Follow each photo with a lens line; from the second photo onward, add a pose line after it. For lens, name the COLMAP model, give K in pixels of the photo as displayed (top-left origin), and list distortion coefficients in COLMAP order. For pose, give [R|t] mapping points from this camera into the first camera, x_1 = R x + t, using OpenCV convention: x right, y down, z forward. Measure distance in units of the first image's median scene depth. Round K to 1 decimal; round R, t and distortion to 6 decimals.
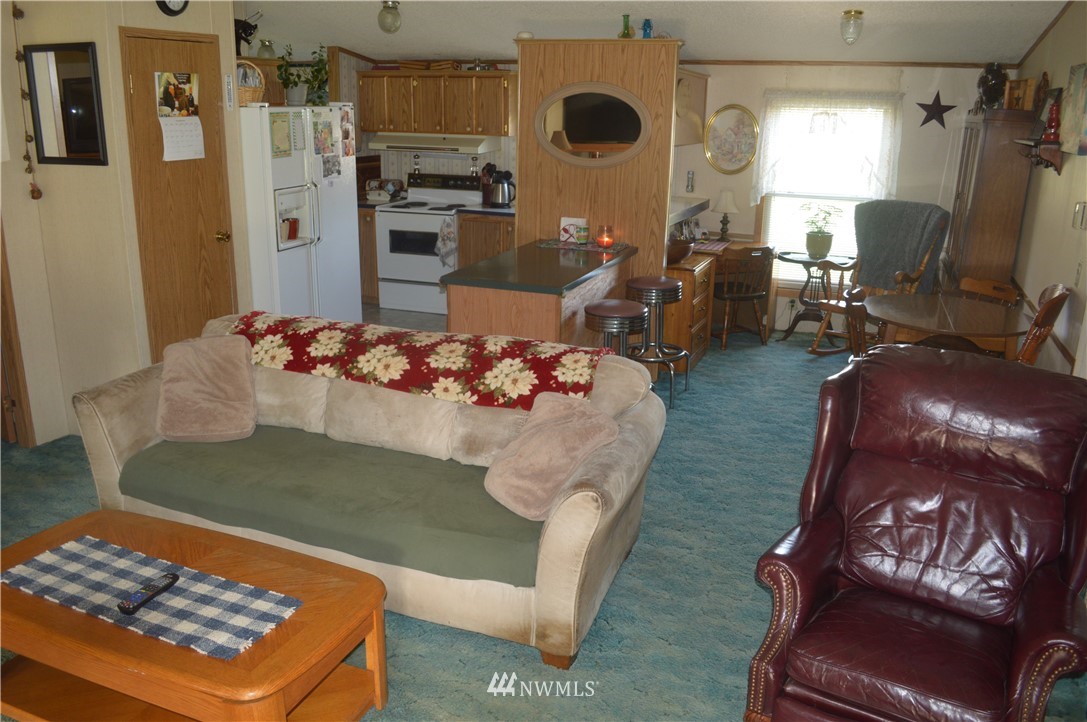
lens RADIAL K [[862.3, 0, 547.6], [0, 862.3, 361.8], [0, 0, 1]] dist [-0.075364, 0.006473]
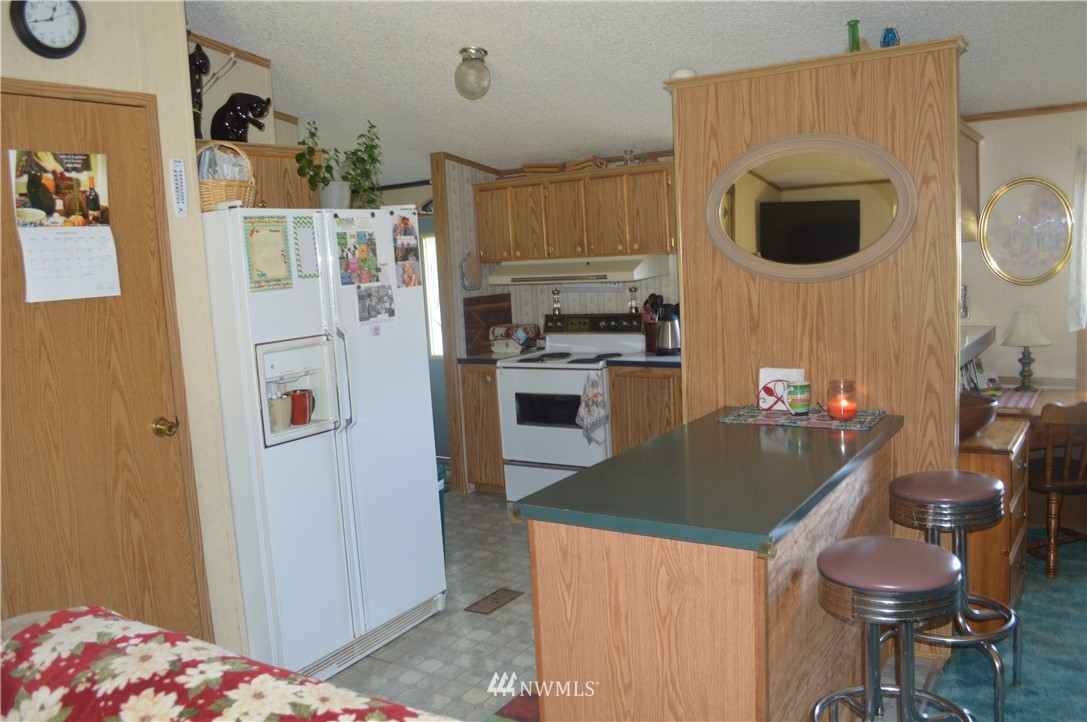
lens RADIAL K [[862.3, 0, 548.3], [0, 862.3, 361.9], [0, 0, 1]] dist [-0.075364, 0.006473]
pose [[0.972855, -0.046101, -0.226778, 0.008825], [0.007227, 0.985530, -0.169344, -0.077641], [0.231304, 0.163108, 0.959111, 0.424066]]
